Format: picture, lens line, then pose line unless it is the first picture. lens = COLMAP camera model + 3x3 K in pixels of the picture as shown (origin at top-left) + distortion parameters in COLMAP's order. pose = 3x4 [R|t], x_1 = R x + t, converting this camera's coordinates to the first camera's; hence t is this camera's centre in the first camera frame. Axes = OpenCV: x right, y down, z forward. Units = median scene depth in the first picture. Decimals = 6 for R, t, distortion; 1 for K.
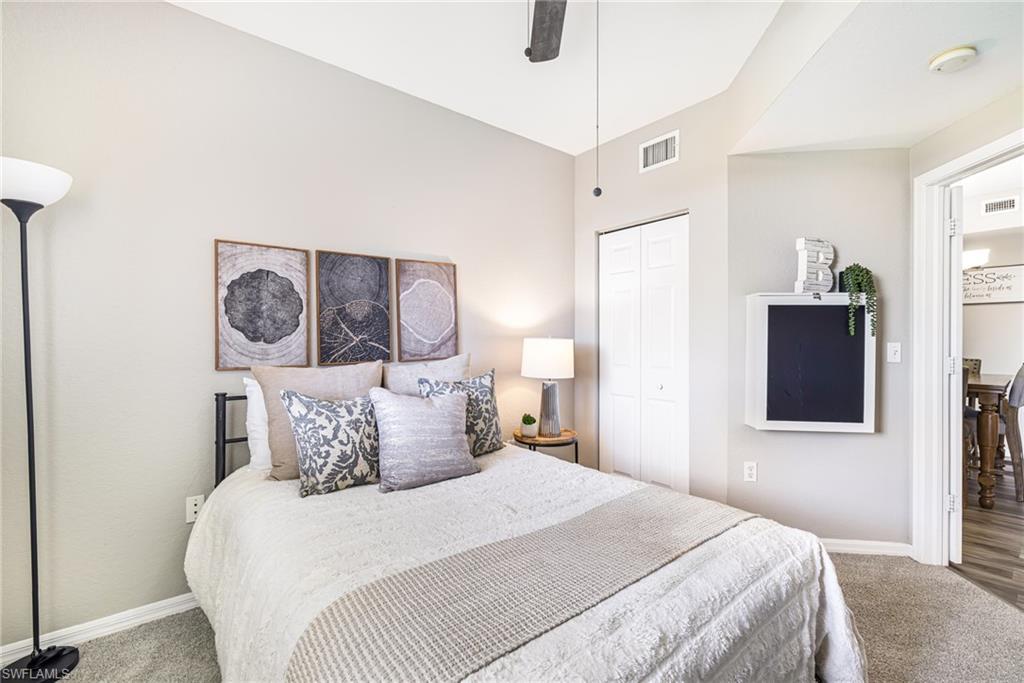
lens RADIAL K [[441.5, 0, 512.6], [0, 441.5, 340.3], [0, 0, 1]] dist [-0.005661, -0.000091]
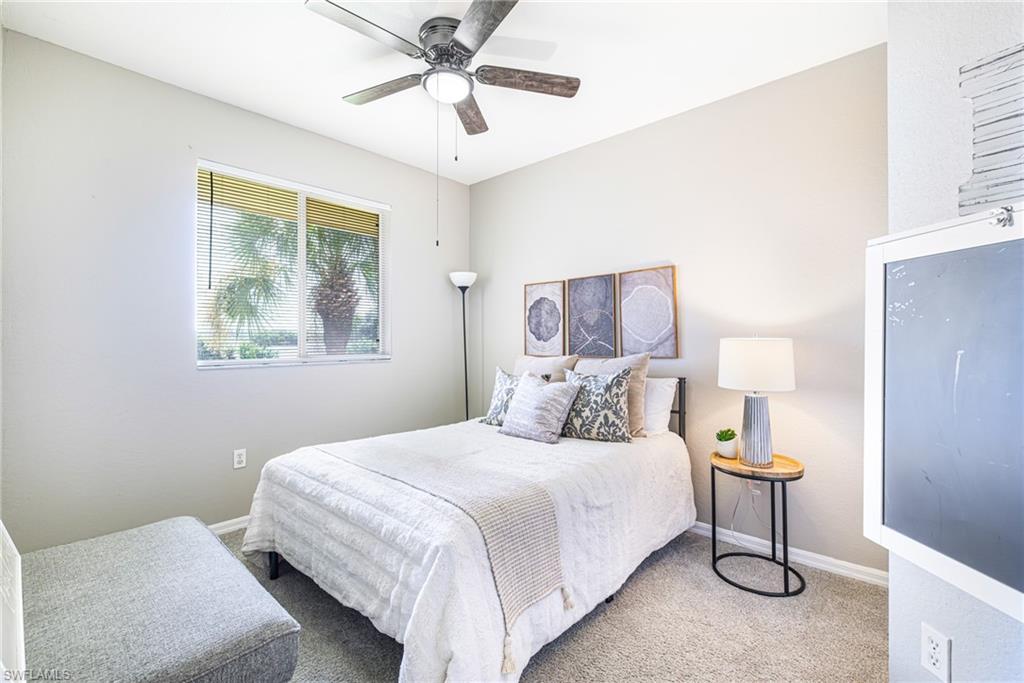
lens RADIAL K [[441.5, 0, 517.3], [0, 441.5, 336.5], [0, 0, 1]] dist [-0.005661, -0.000091]
pose [[0.161240, -0.002859, -0.986911, 1.030273], [-0.001727, 0.999993, -0.003180, -0.006328], [0.986914, 0.002217, 0.161234, 0.611939]]
